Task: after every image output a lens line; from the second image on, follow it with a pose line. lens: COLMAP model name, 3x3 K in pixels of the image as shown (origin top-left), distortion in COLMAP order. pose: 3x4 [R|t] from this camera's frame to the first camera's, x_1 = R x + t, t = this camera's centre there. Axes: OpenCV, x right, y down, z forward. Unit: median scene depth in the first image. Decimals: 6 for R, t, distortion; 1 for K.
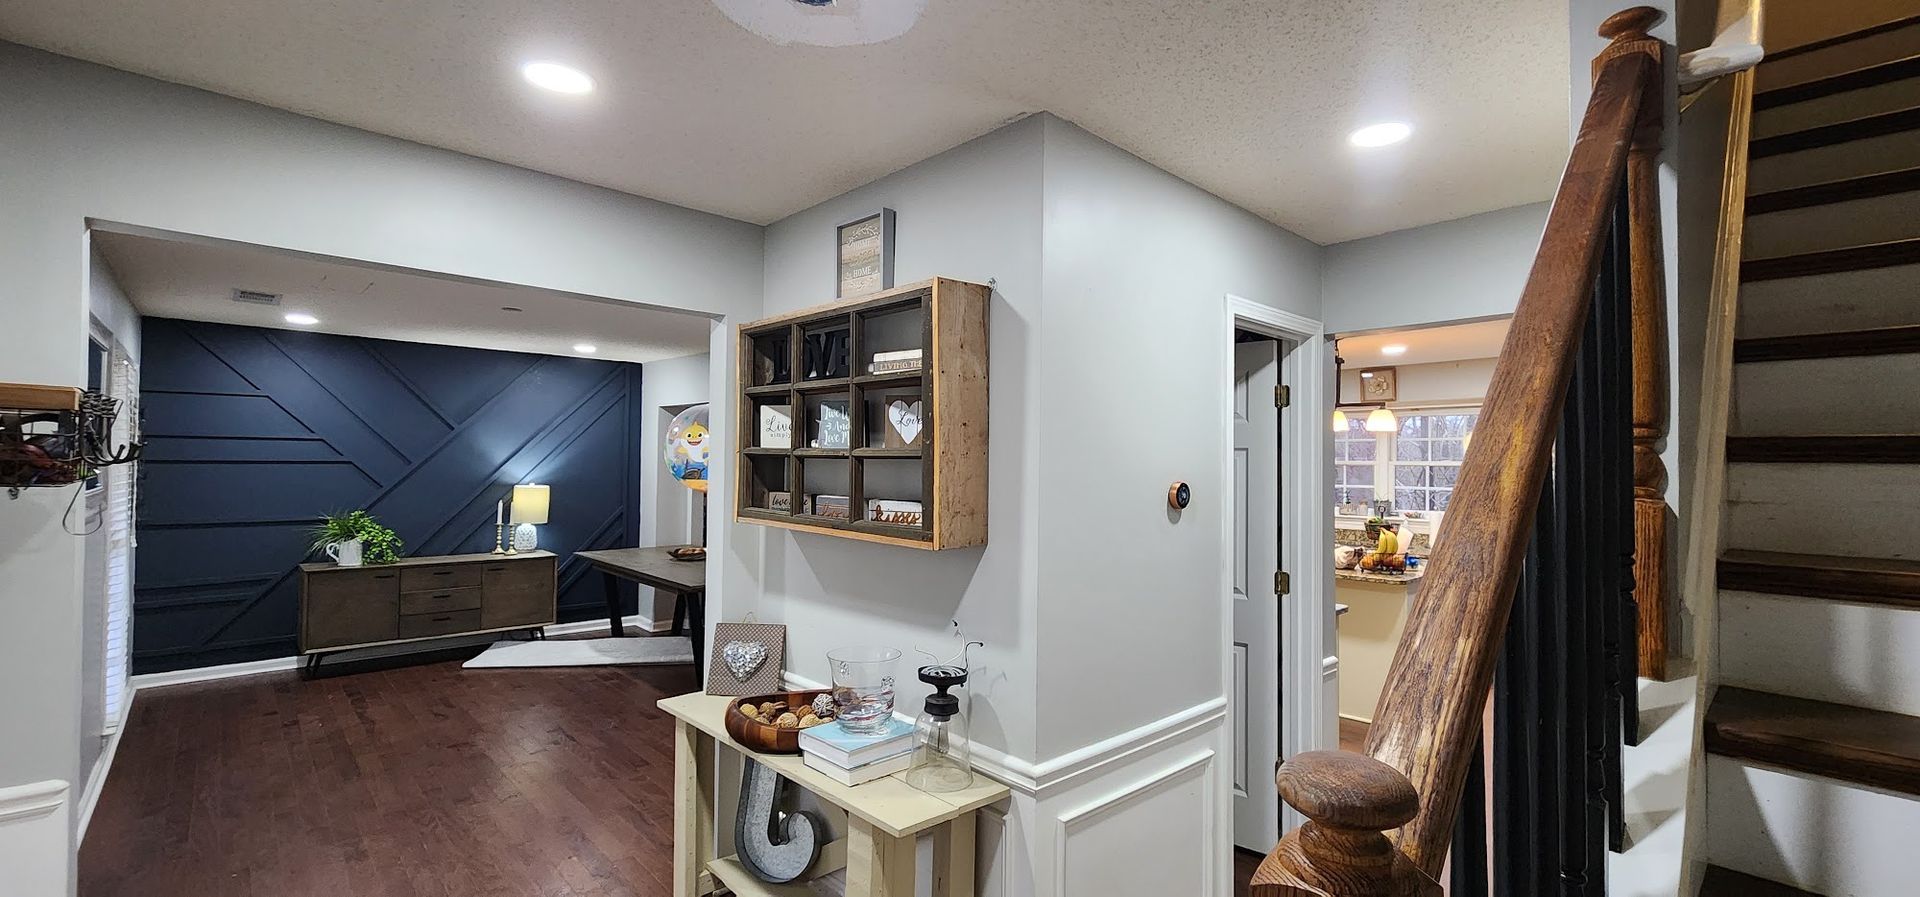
lens RADIAL K [[785.3, 0, 959.5], [0, 785.3, 445.6], [0, 0, 1]] dist [0.001824, 0.000257]
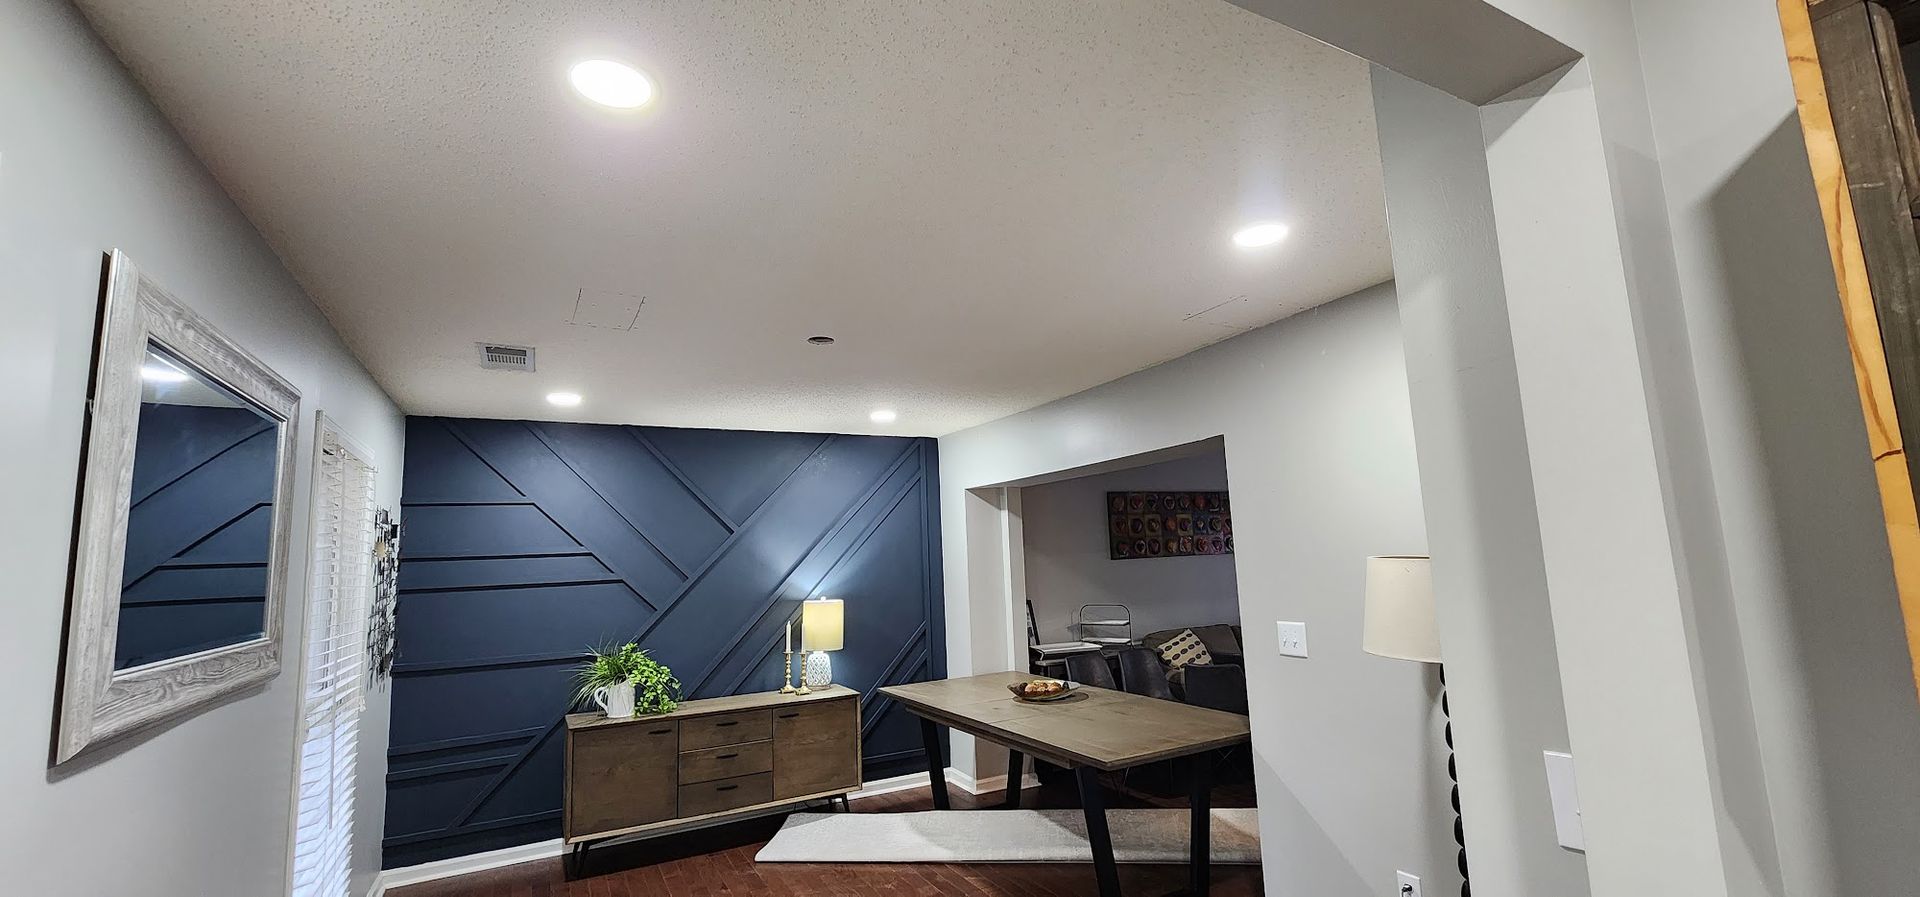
lens RADIAL K [[785.3, 0, 961.9], [0, 785.3, 451.2], [0, 0, 1]] dist [0.001824, 0.000257]
pose [[0.963566, -0.088069, -0.252555, -0.230000], [0.058291, 0.990685, -0.123070, 0.009506], [0.261041, 0.103864, 0.959724, 0.312884]]
